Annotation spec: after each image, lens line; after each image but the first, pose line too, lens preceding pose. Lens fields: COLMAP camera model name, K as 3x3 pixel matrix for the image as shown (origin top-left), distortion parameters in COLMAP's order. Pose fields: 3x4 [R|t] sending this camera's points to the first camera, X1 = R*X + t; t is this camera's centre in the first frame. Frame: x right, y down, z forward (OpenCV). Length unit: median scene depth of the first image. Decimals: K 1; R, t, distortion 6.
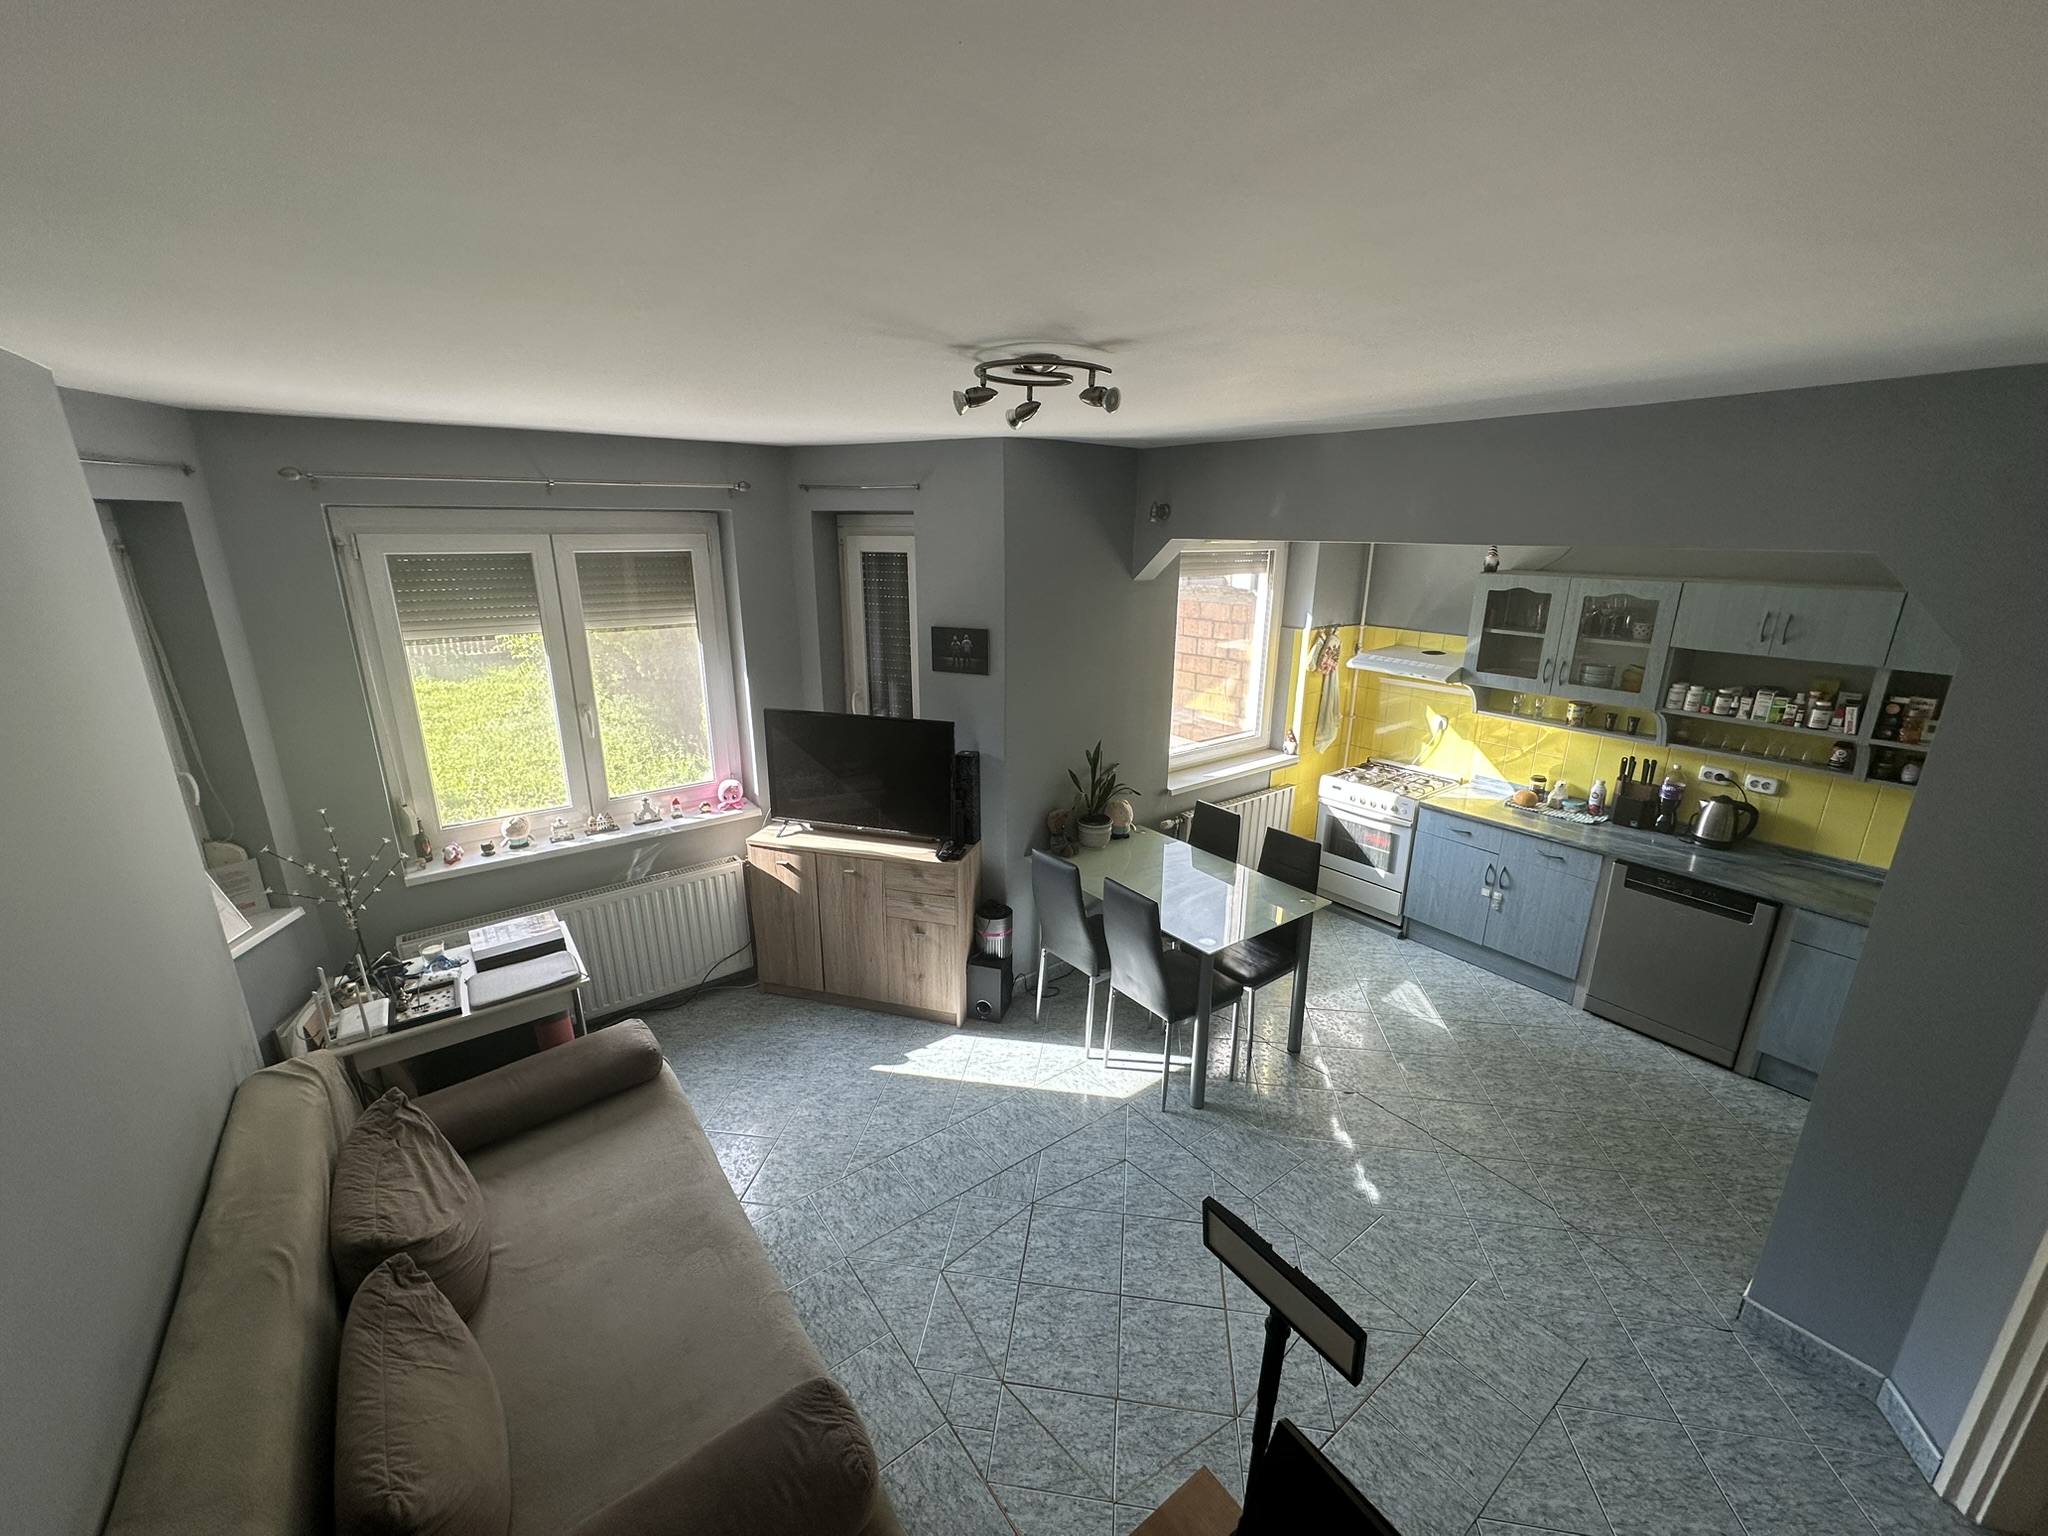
lens RADIAL K [[816.4, 0, 1024.4], [0, 816.4, 774.7], [0, 0, 1]] dist [0.001353, 0.000249]
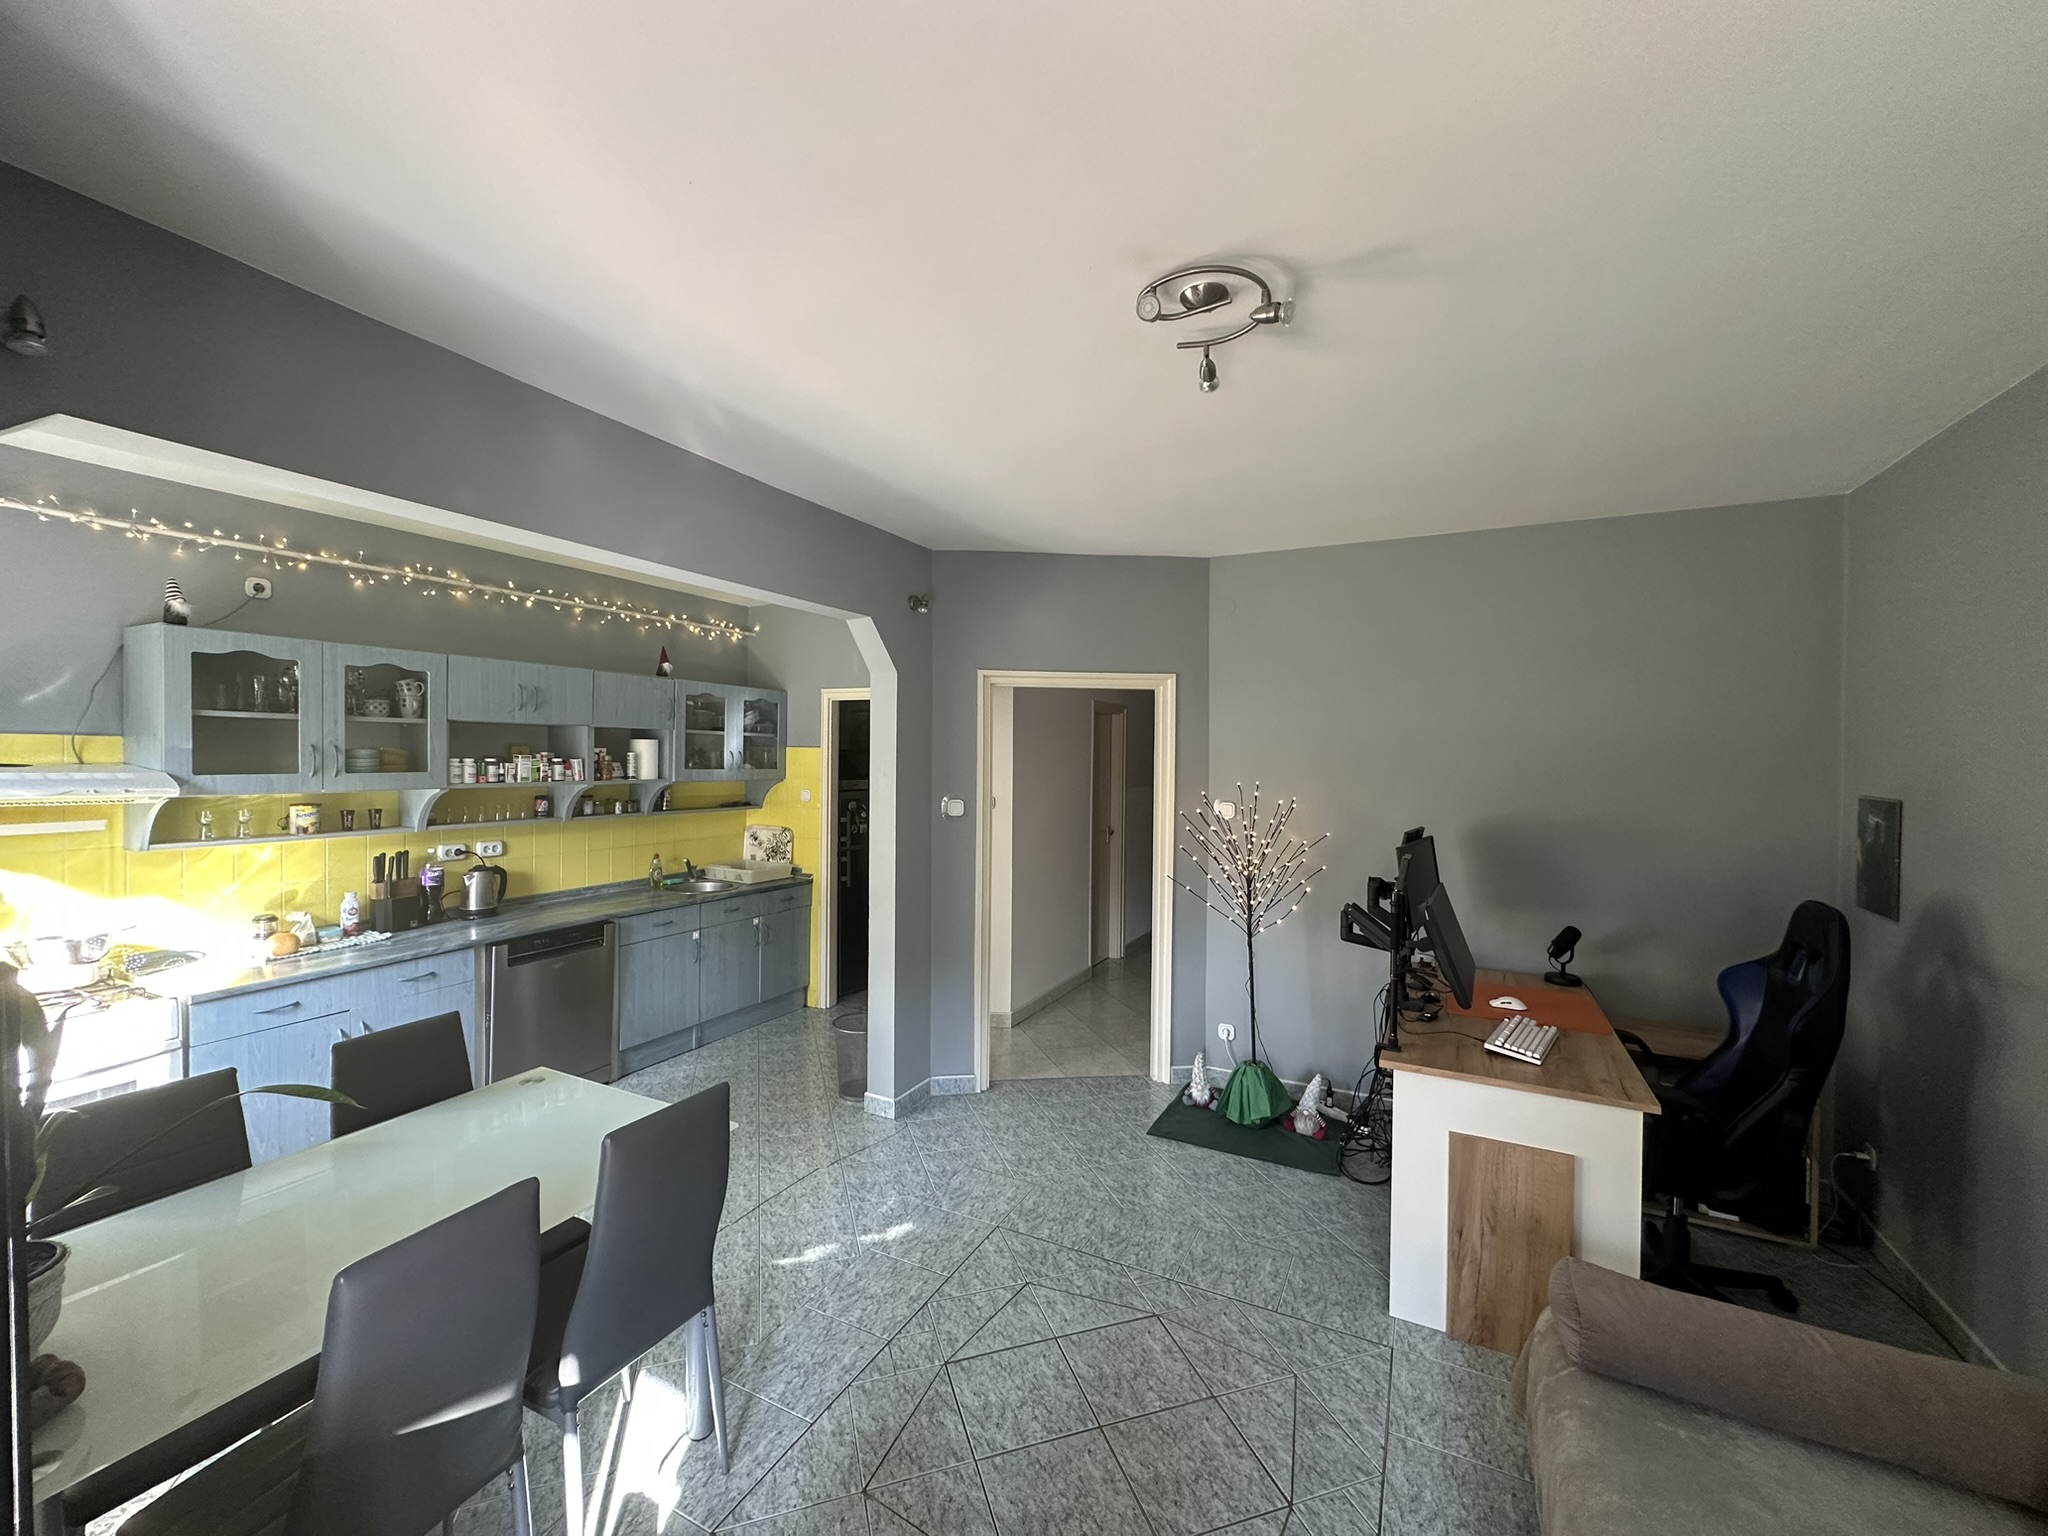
lens RADIAL K [[816.4, 0, 1018.2], [0, 816.4, 776.8], [0, 0, 1]] dist [0.001353, 0.000249]
pose [[-0.440863, -0.034070, 0.896928, -0.361313], [0.247558, 0.955905, 0.157991, -0.075739], [-0.862760, 0.291694, -0.412988, 0.814283]]
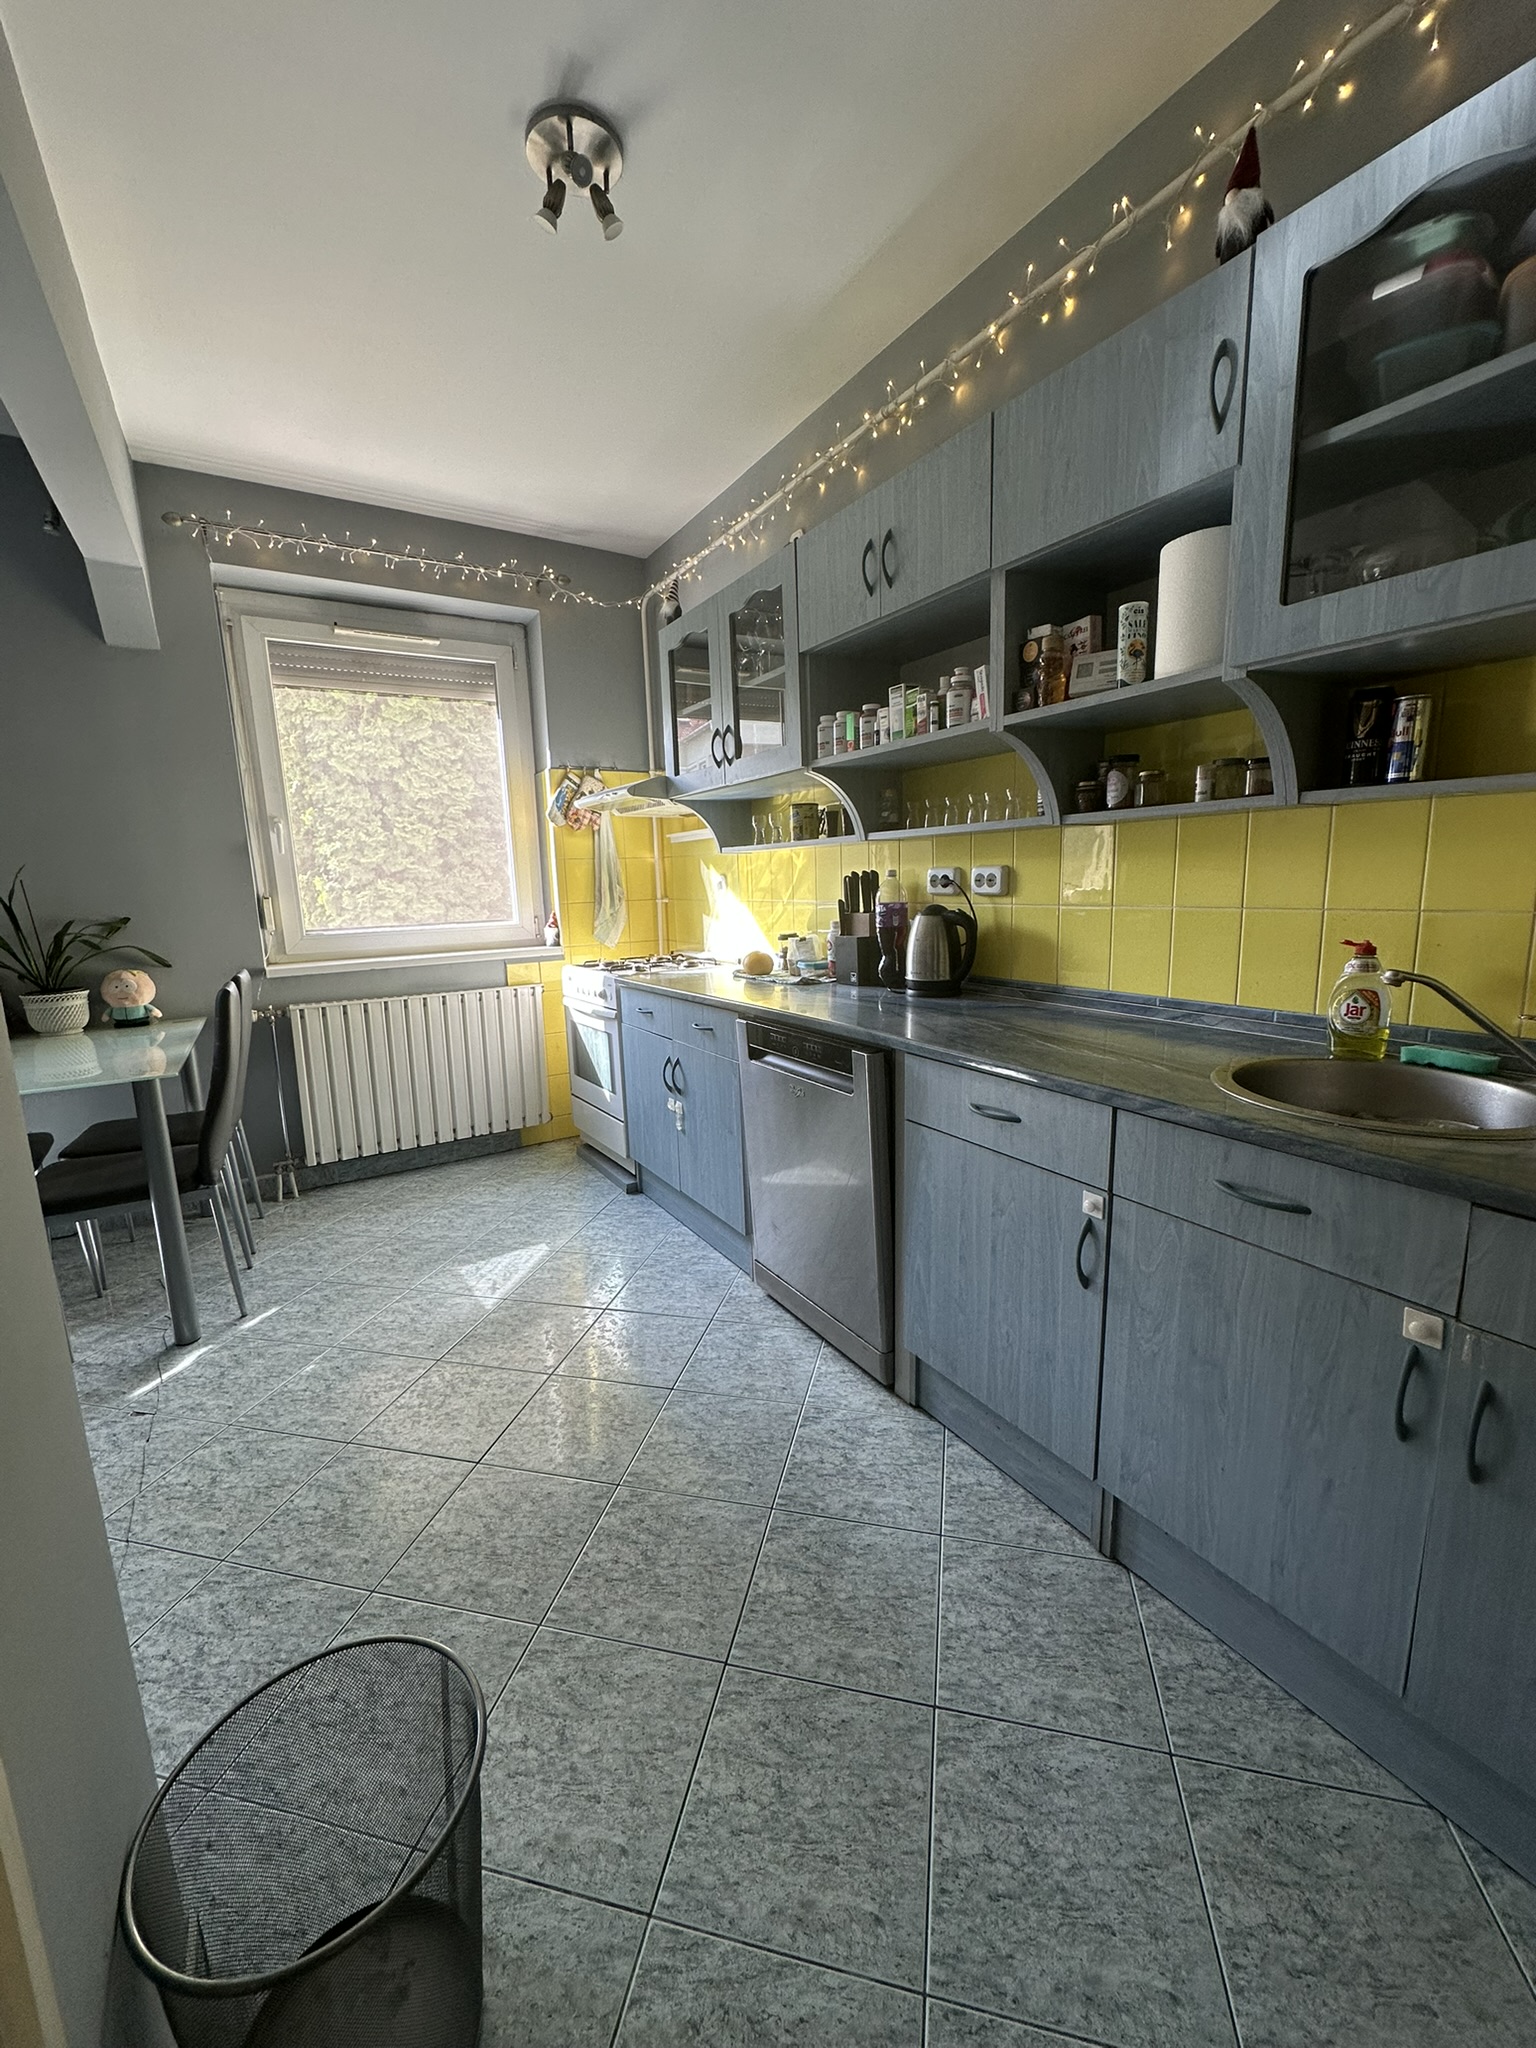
lens RADIAL K [[816.4, 0, 765.1], [0, 816.4, 1025.9], [0, 0, 1]] dist [0.001353, 0.000249]
pose [[0.995093, -0.021093, -0.096670, 0.796335], [0.009978, 0.993425, -0.114053, 0.178100], [0.098440, 0.112528, 0.988760, 0.425951]]
